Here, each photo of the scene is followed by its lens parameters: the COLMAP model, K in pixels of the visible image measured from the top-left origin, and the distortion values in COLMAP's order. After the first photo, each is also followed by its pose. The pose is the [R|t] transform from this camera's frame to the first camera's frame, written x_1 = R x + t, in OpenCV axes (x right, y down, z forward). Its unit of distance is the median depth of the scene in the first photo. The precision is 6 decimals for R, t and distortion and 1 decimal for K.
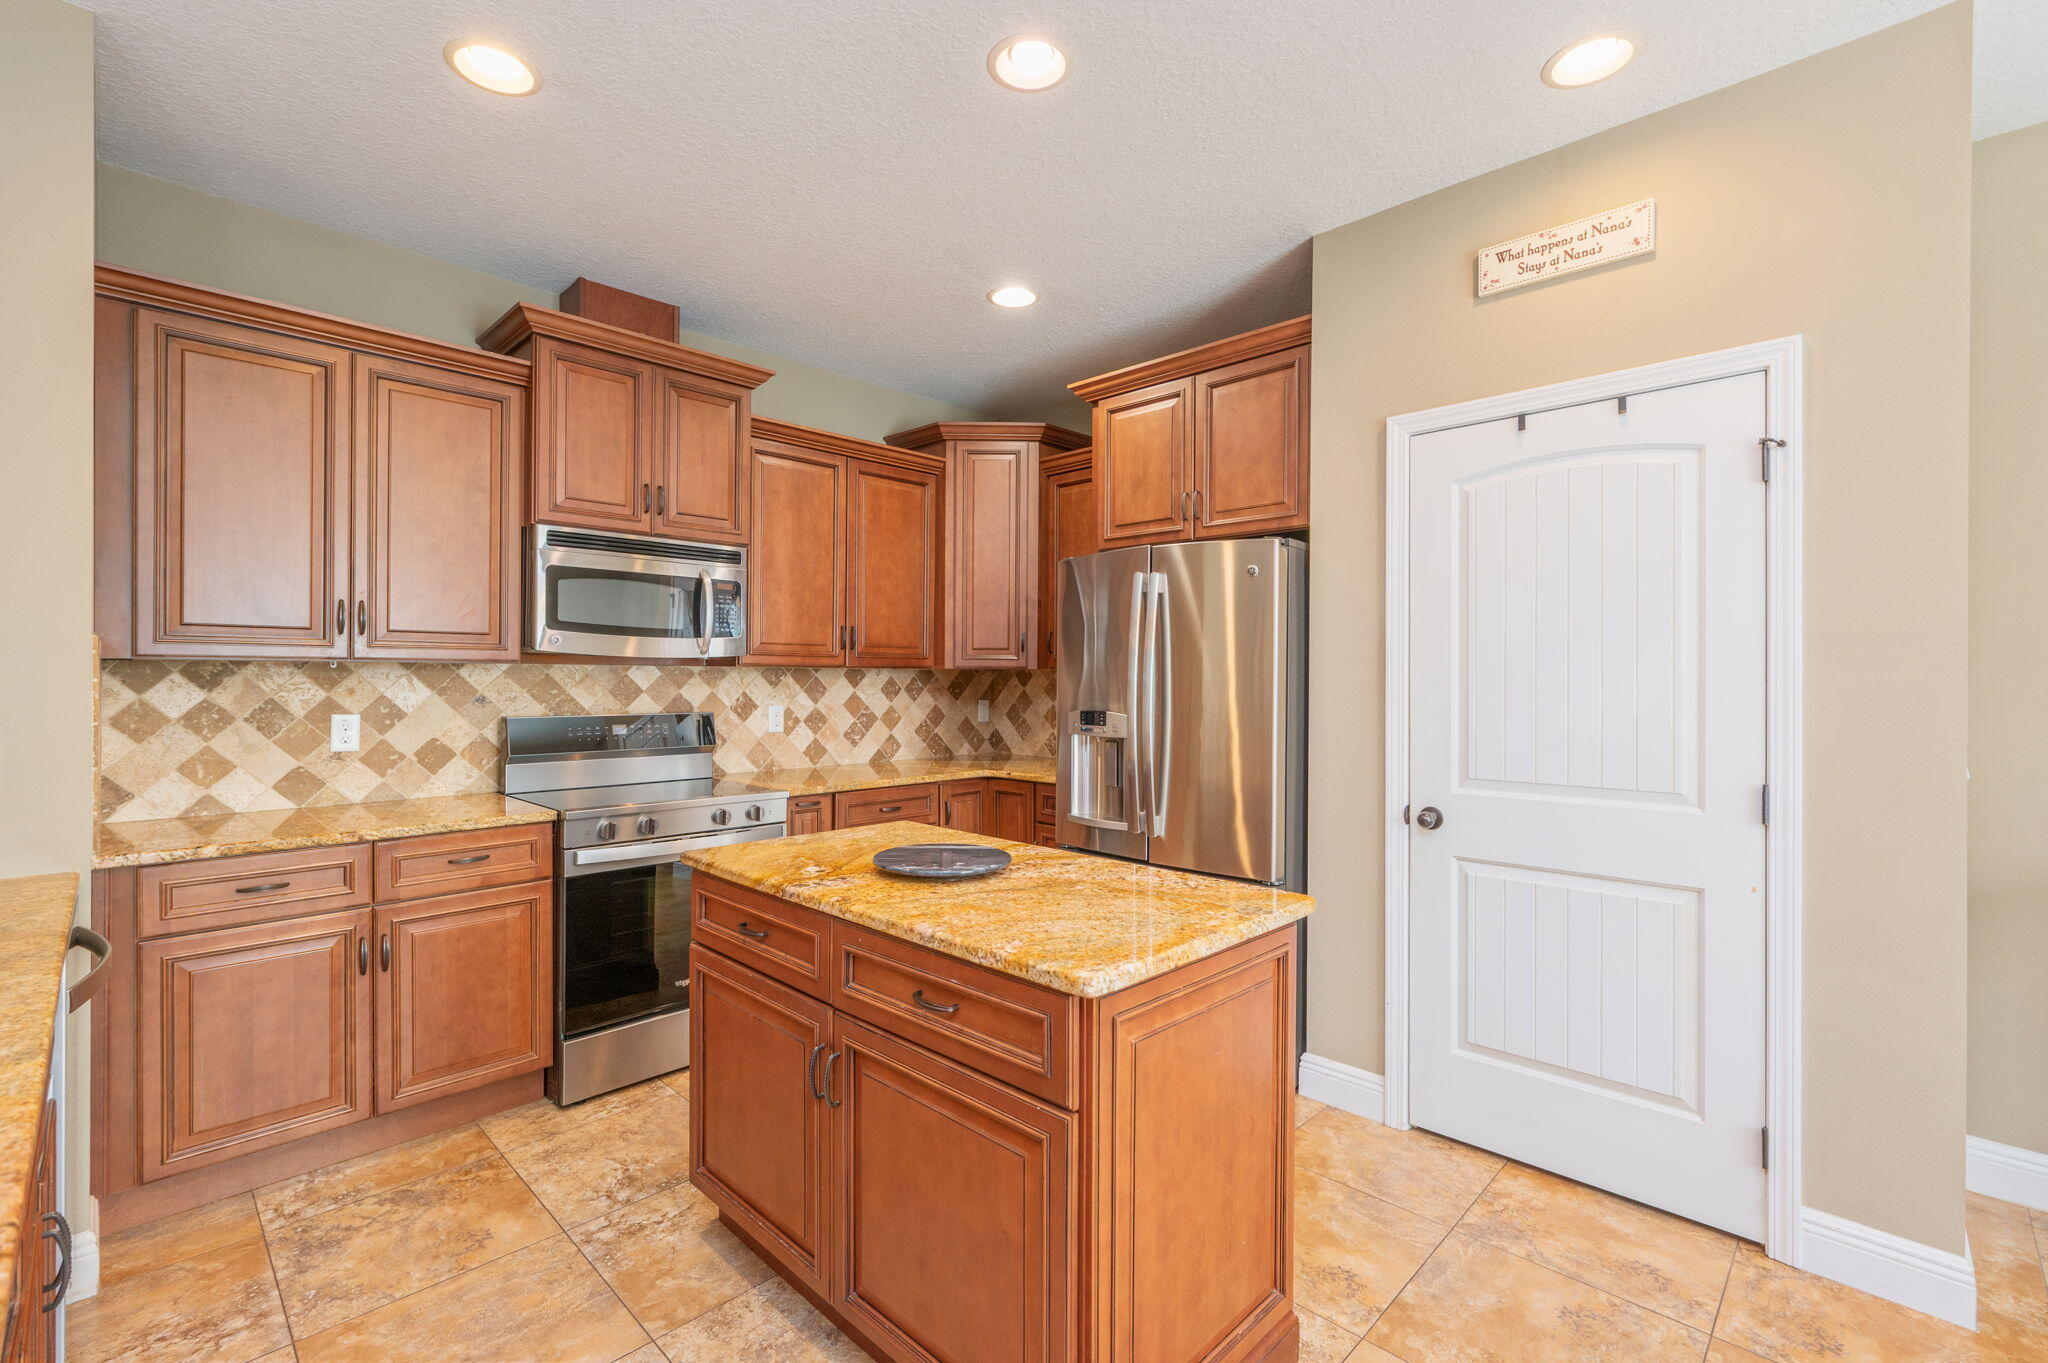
lens RADIAL K [[902.4, 0, 1031.3], [0, 902.4, 676.7], [0, 0, 1]] dist [0.000839, 0.000078]
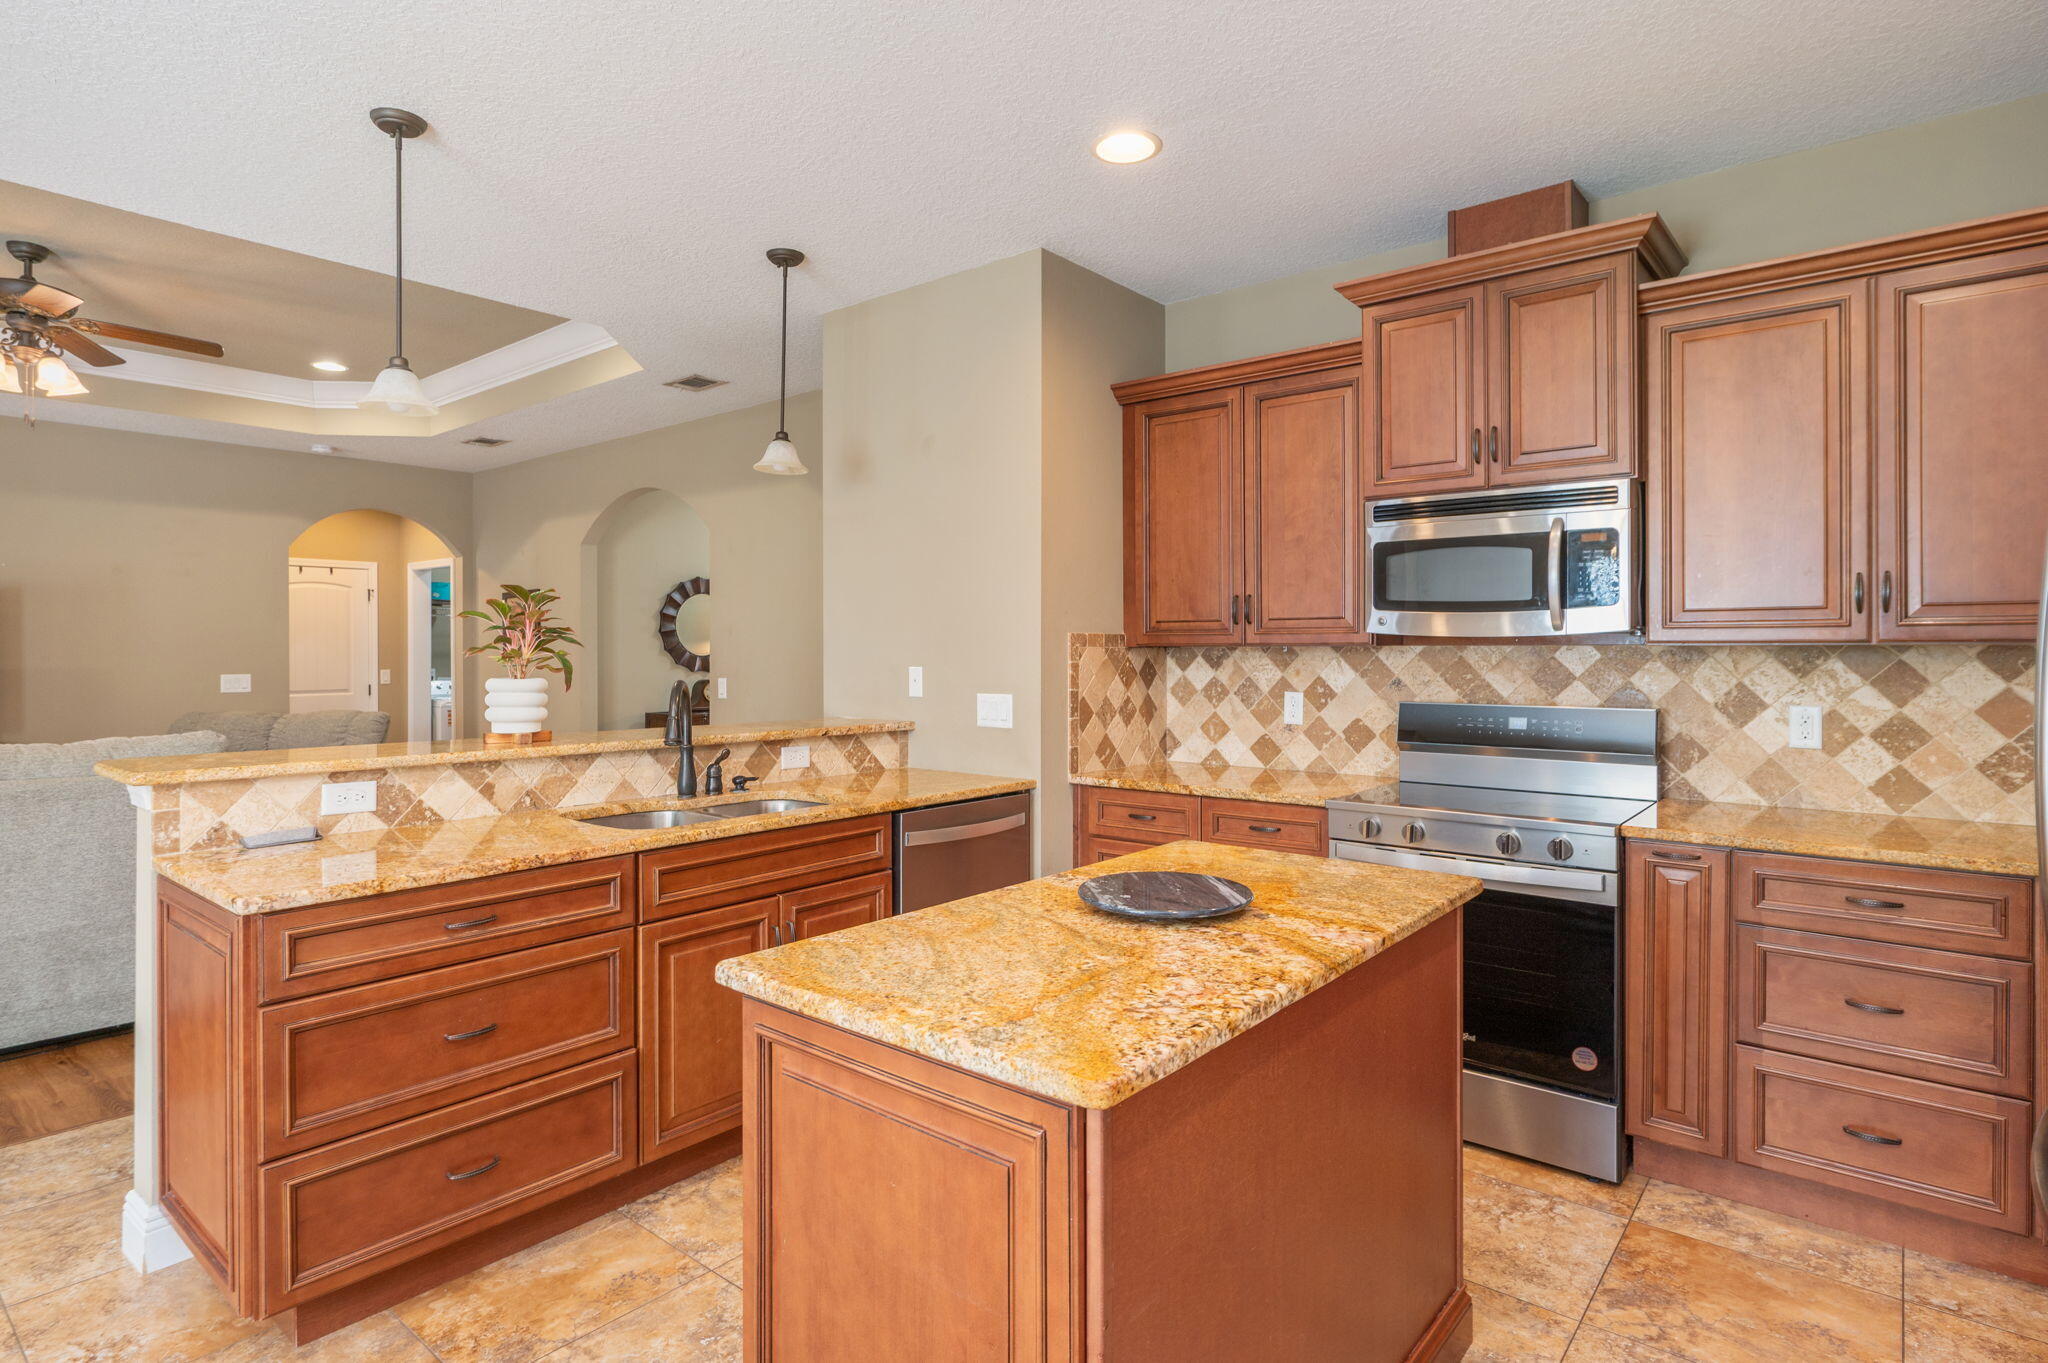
lens RADIAL K [[1076.5, 0, 1025.4], [0, 1076.5, 644.1], [0, 0, 1]] dist [-0.000171, -0.000101]
pose [[0.079751, -0.009748, -0.996767, 0.560736], [0.002152, 0.999952, -0.009607, -0.006529], [0.996812, -0.001379, 0.079769, 0.533158]]
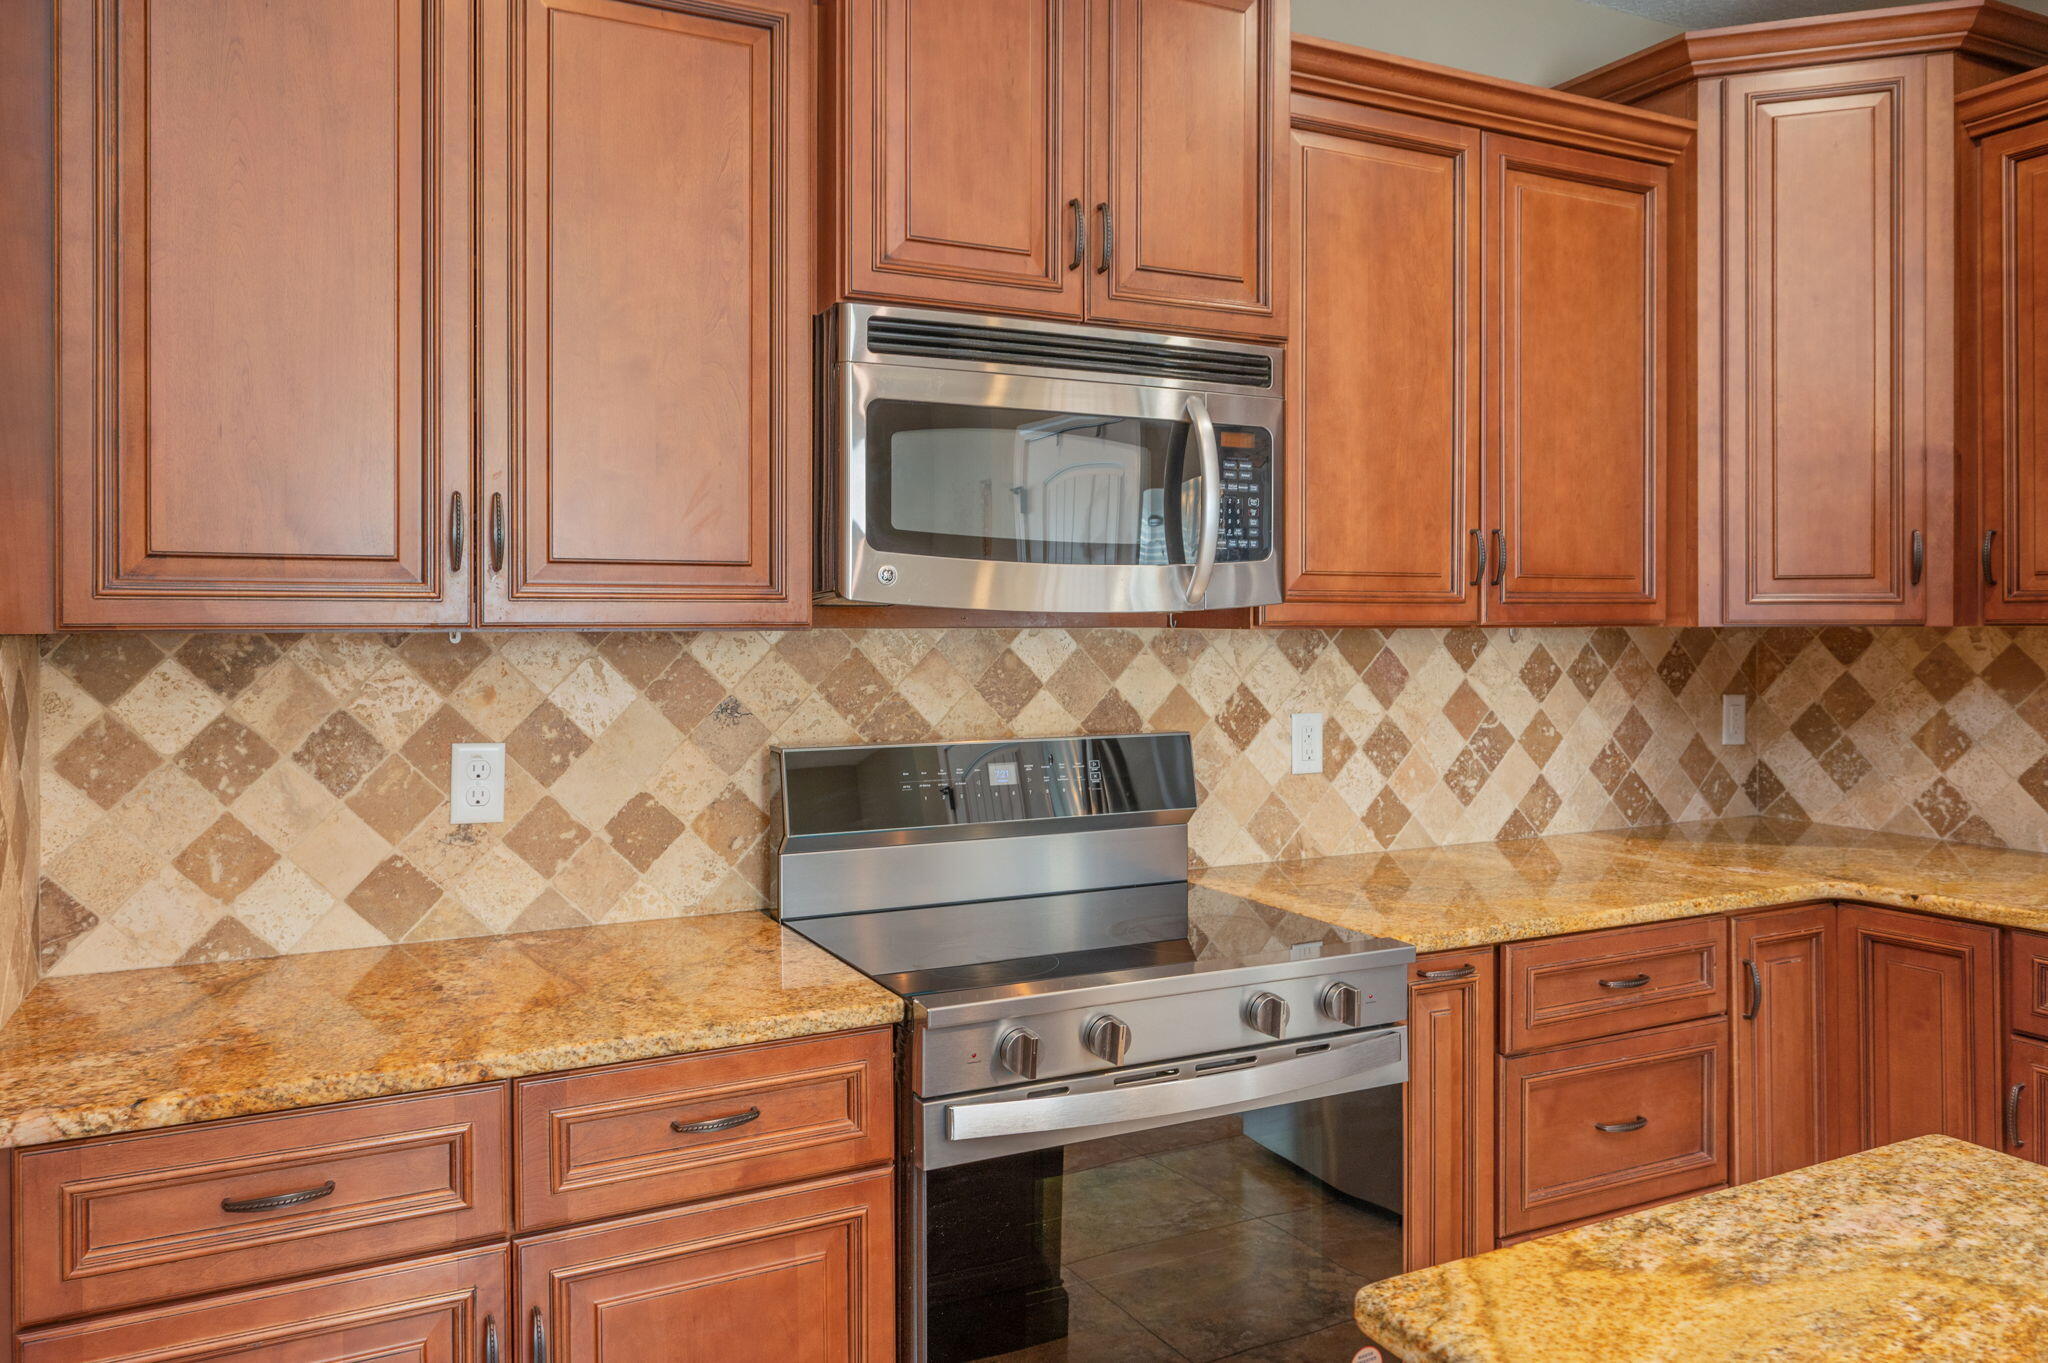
lens RADIAL K [[1443.6, 0, 1025.2], [0, 1443.6, 621.7], [0, 0, 1]] dist [0.000180, -0.000305]
pose [[0.945467, -0.007194, -0.325638, -0.242862], [0.006773, 0.999974, -0.002427, -0.016525], [0.325647, 0.000089, 0.945492, 0.376618]]
